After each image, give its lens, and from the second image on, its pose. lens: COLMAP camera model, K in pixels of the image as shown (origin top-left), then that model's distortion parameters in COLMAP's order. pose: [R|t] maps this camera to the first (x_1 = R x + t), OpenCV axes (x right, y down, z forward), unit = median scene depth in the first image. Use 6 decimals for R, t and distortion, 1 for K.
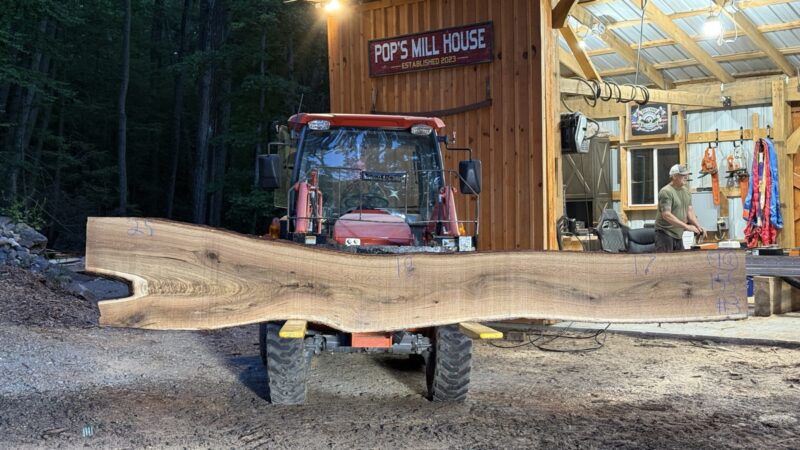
lens RADIAL K [[1170.4, 0, 398.9], [0, 1170.4, 223.4], [0, 0, 1]] dist [0.126149, -0.073197]
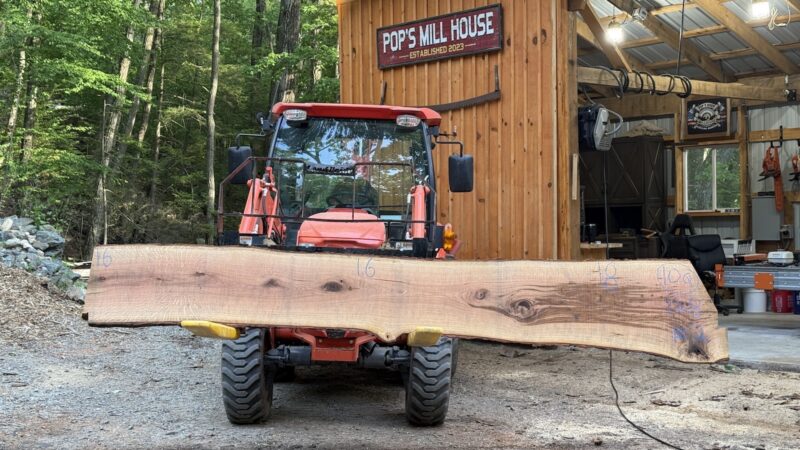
lens RADIAL K [[1165.2, 0, 399.1], [0, 1165.2, 226.4], [0, 0, 1]] dist [0.146368, -0.158589]
pose [[0.993564, 0.009263, -0.112896, 0.097427], [-0.009932, 0.999936, -0.005371, 0.004338], [0.112839, 0.006457, 0.993592, 0.090660]]
